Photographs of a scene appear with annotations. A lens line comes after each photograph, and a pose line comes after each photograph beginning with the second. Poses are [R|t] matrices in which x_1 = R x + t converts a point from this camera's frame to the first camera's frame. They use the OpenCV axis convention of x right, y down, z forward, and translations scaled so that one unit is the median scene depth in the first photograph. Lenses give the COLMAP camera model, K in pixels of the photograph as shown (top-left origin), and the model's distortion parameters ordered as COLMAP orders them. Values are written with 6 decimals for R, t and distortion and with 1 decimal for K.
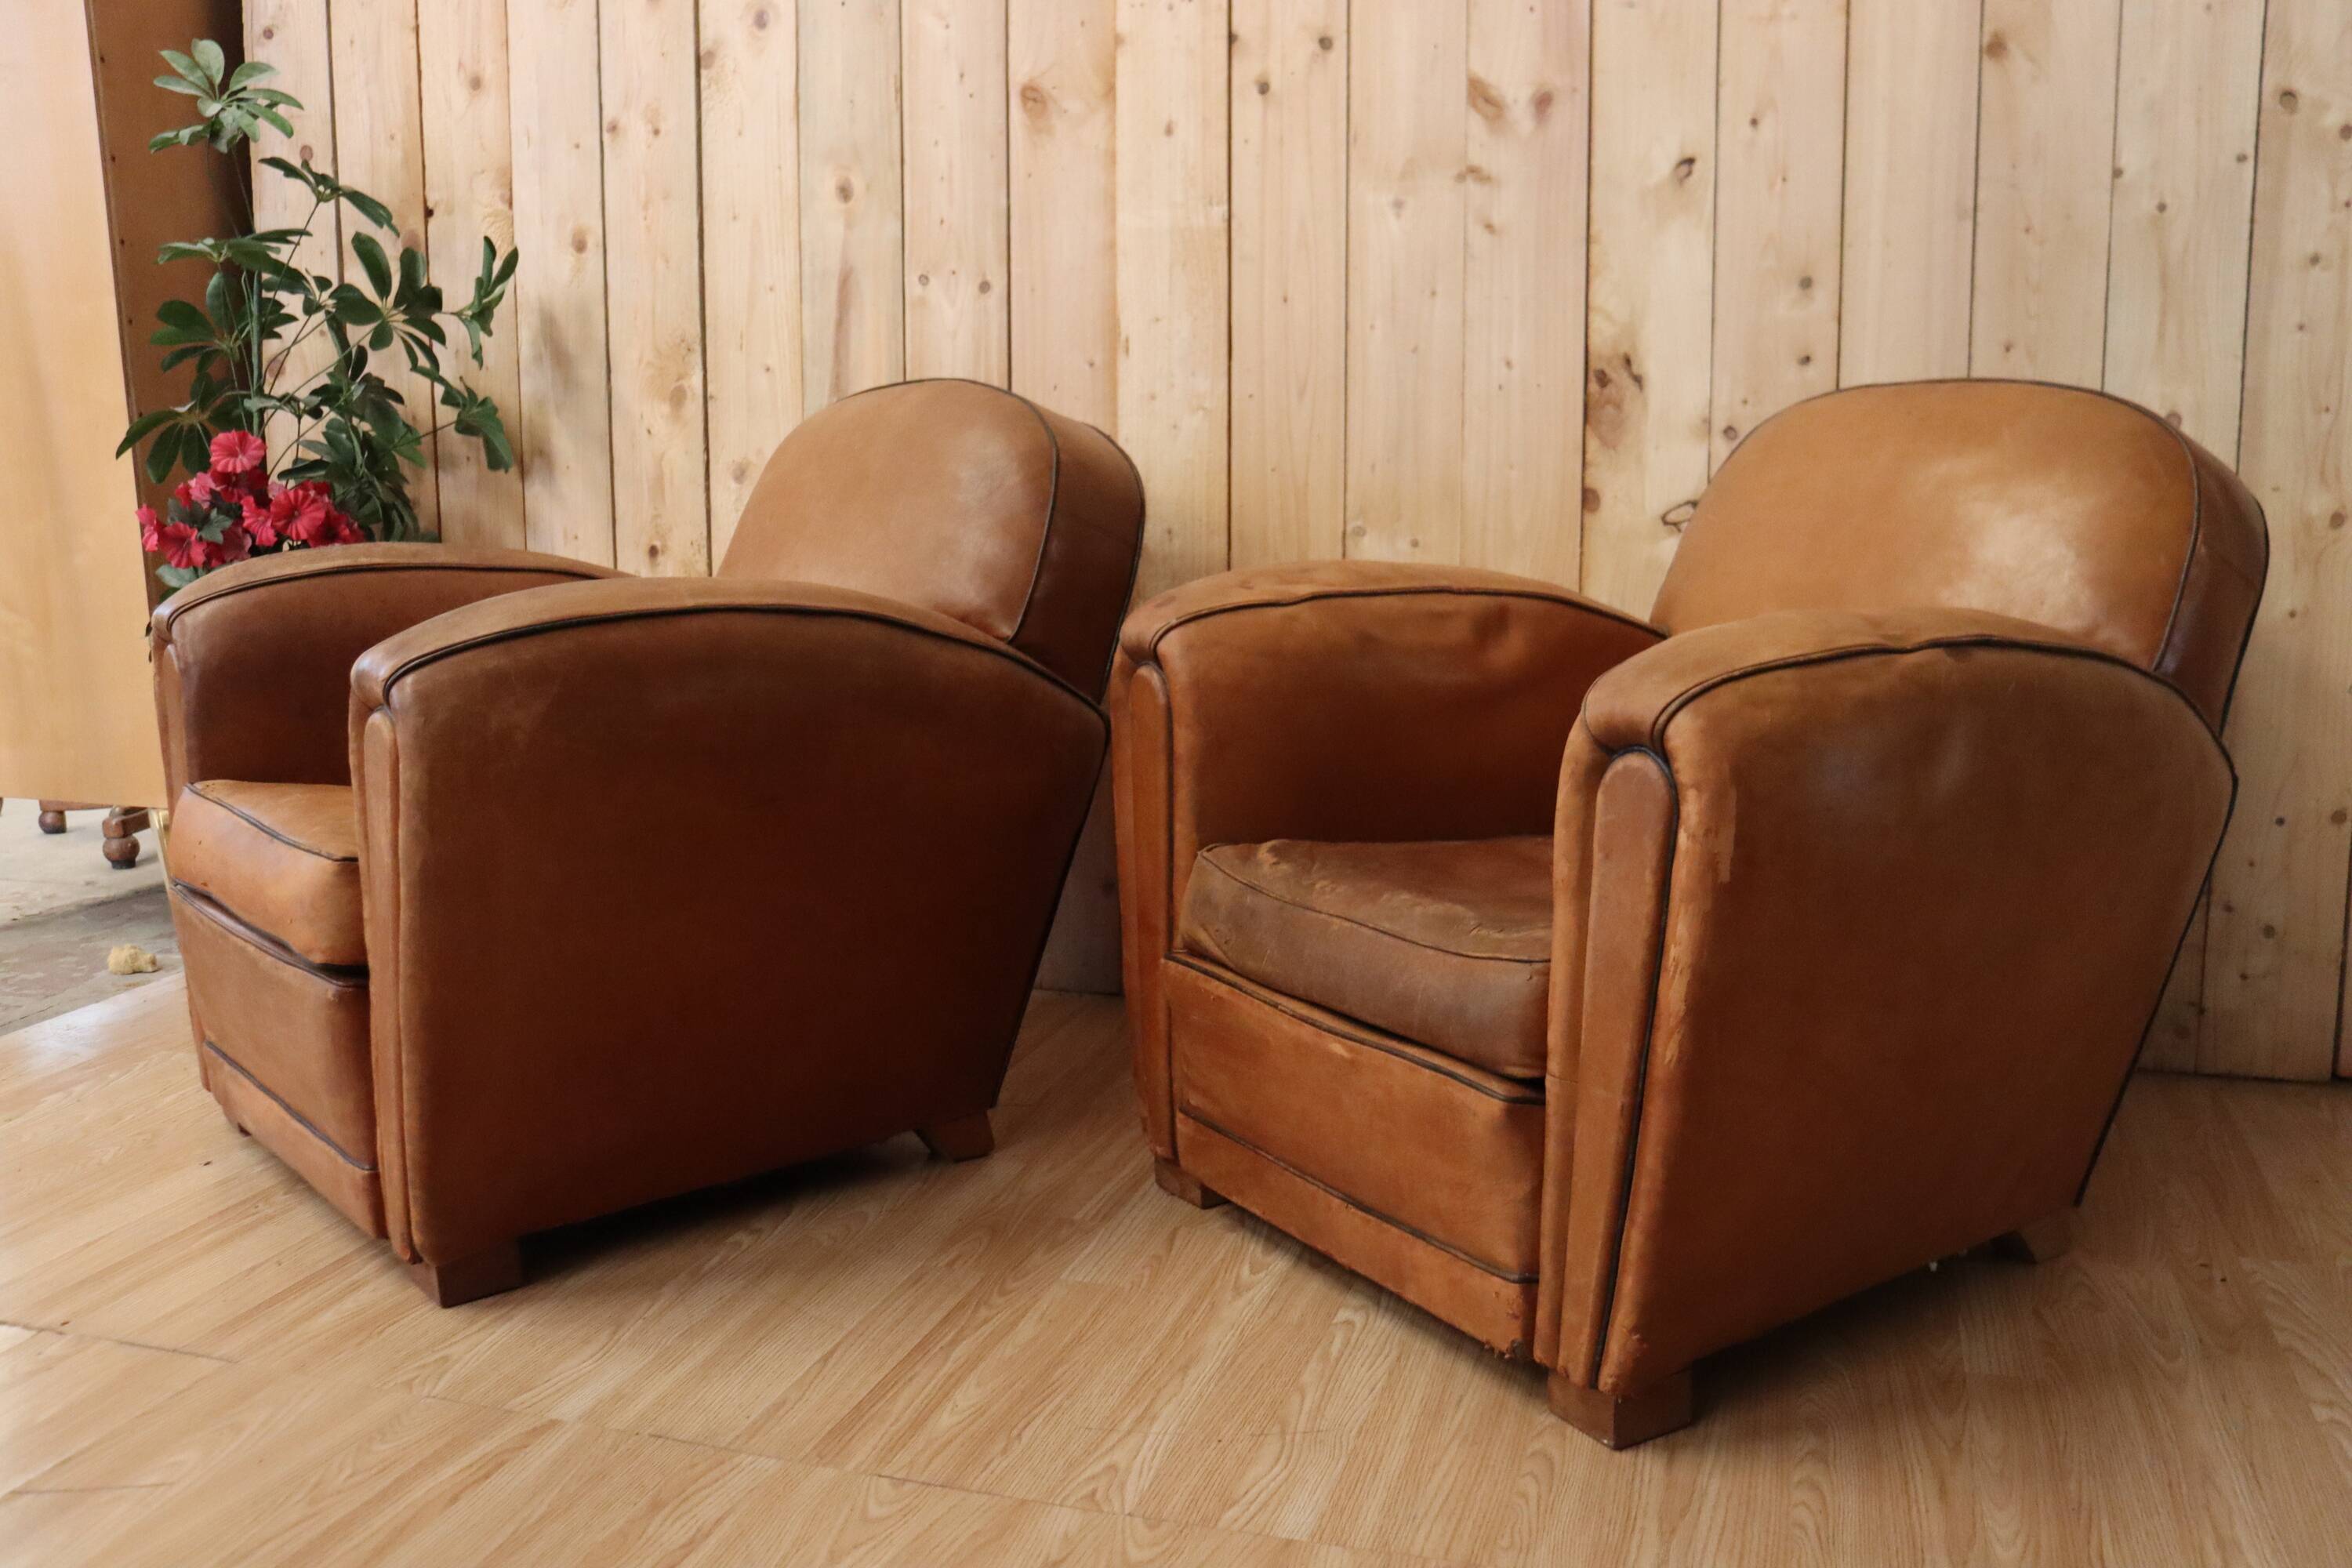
lens RADIAL K [[2274.9, 0, 1136.1], [0, 2274.9, 790.9], [0, 0, 1]] dist [-0.150676, 0.167137]
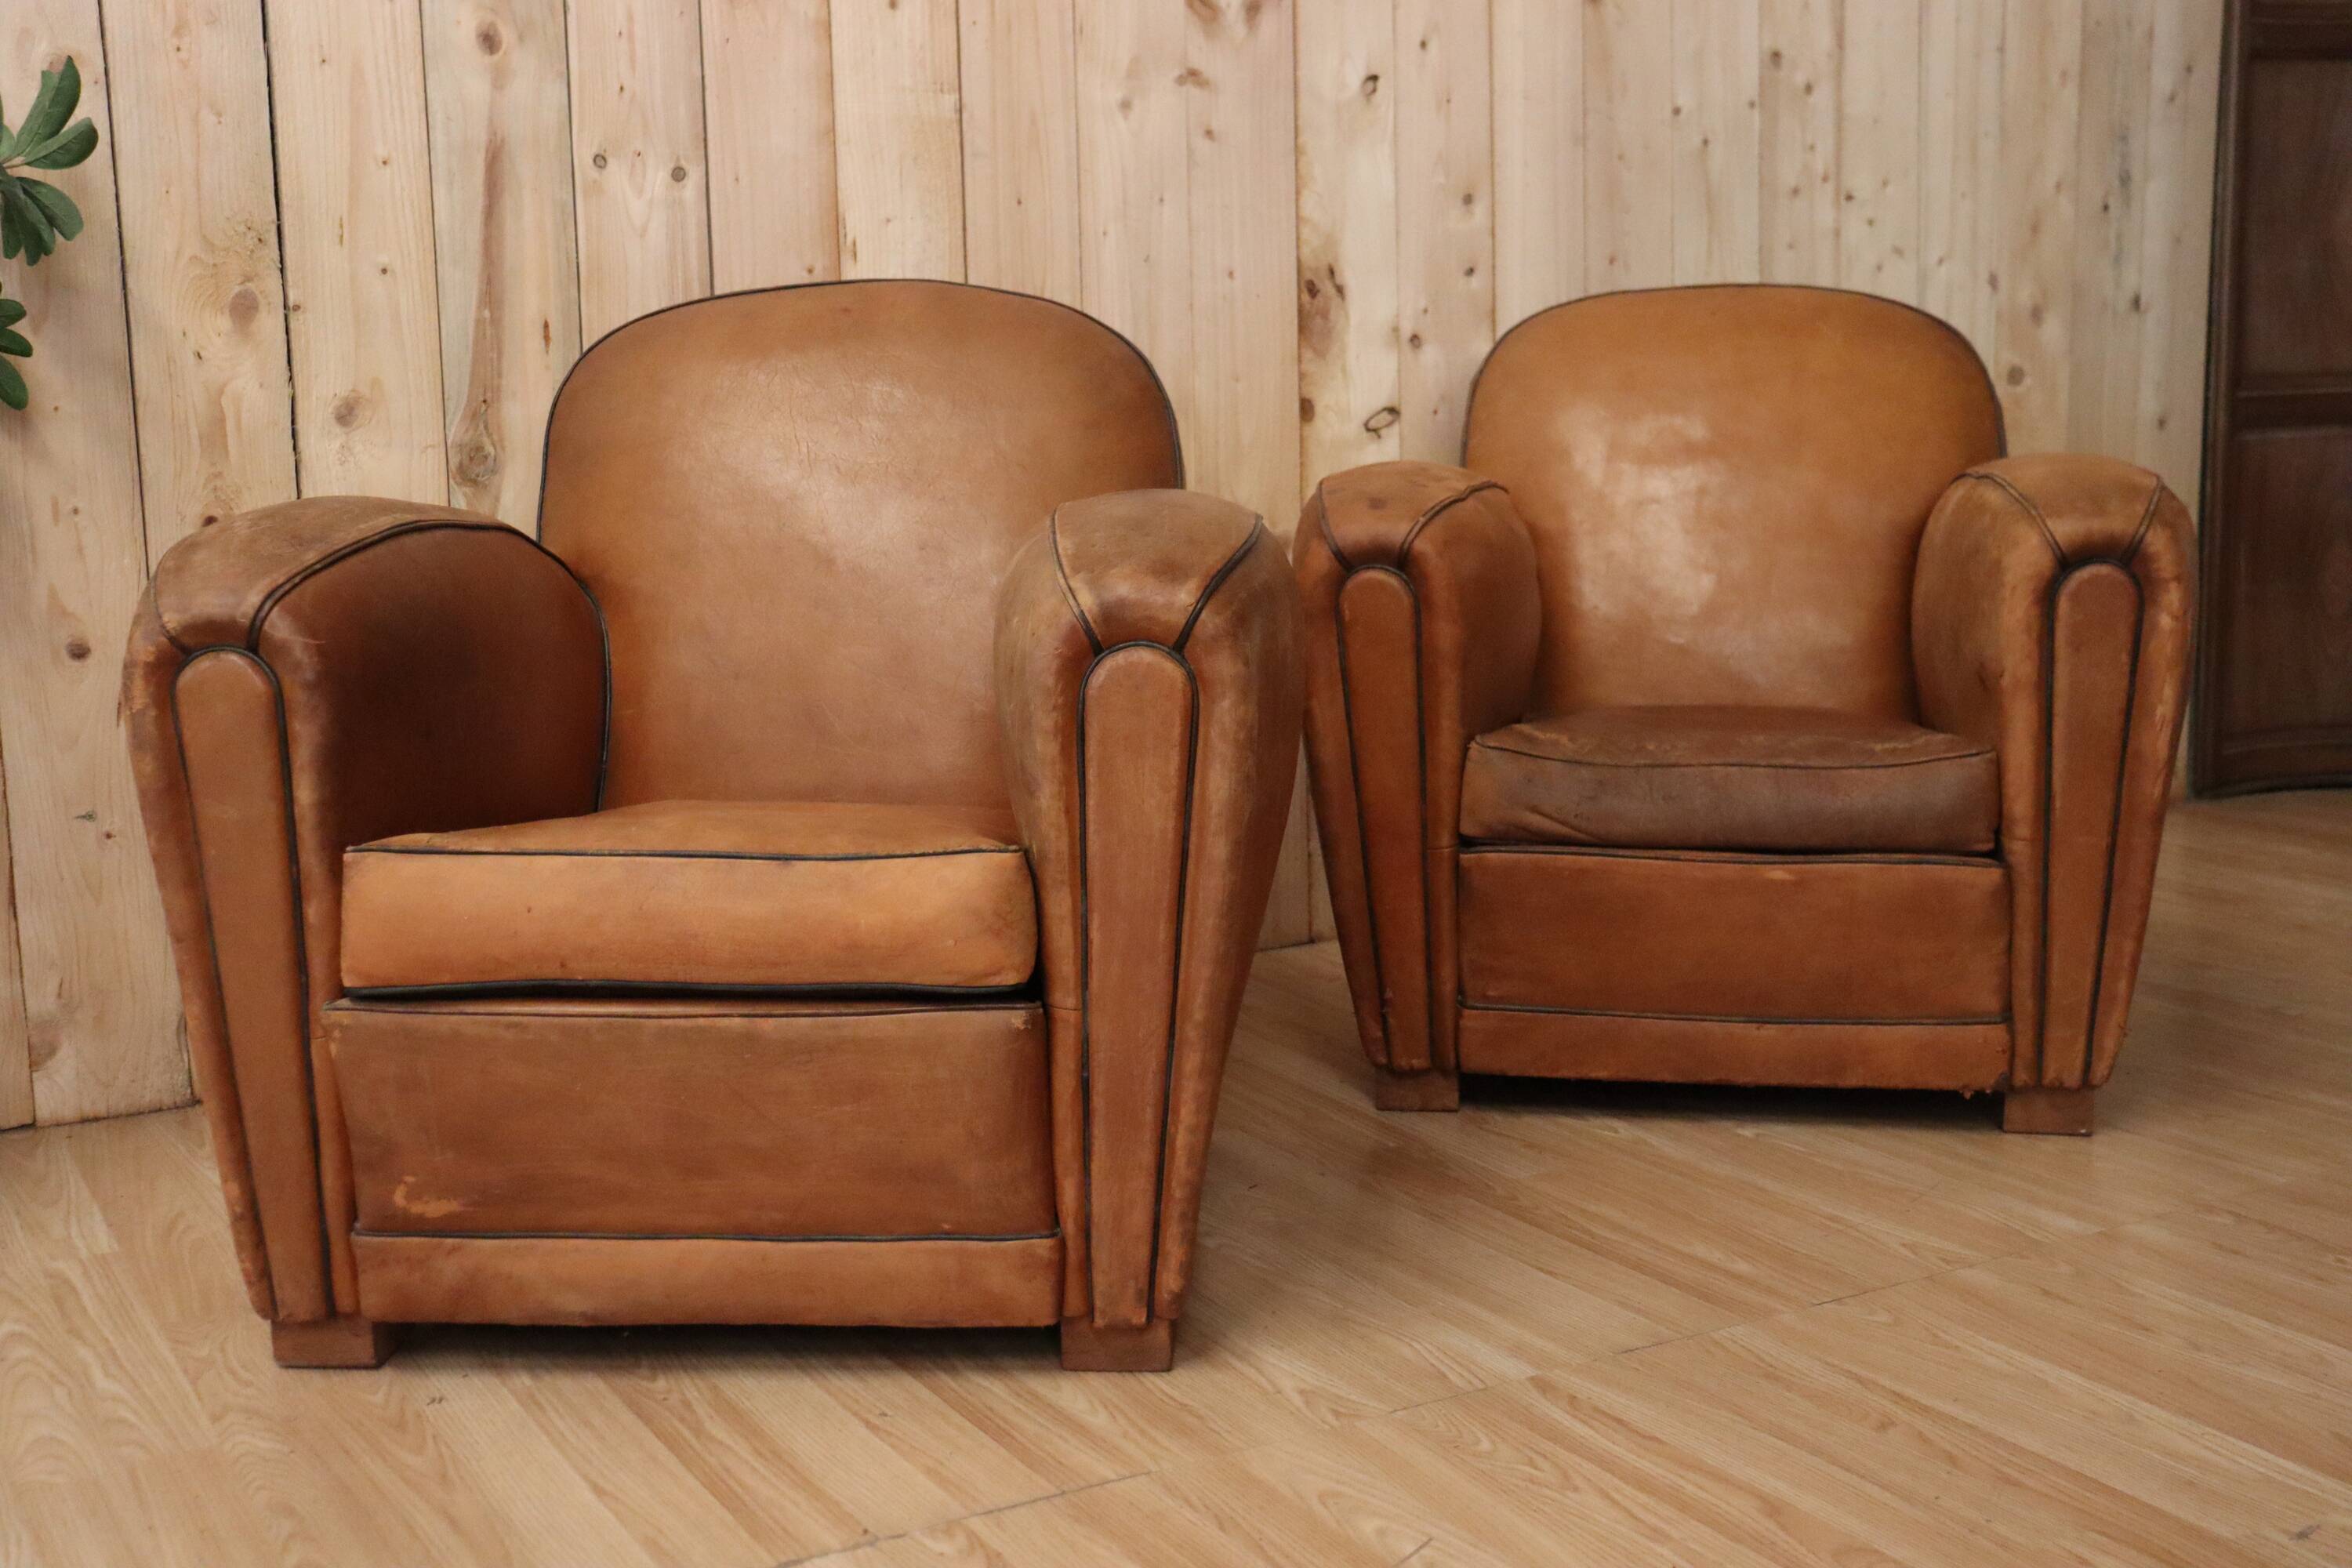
lens RADIAL K [[2858.9, 0, 1343.8], [0, 2858.9, 824.5], [0, 0, 1]] dist [-0.061288, 0.131665]
pose [[0.623509, -0.134666, 0.770131, -0.802911], [0.136731, 0.988655, 0.062179, -0.022711], [-0.769767, 0.066532, 0.634848, 0.188374]]
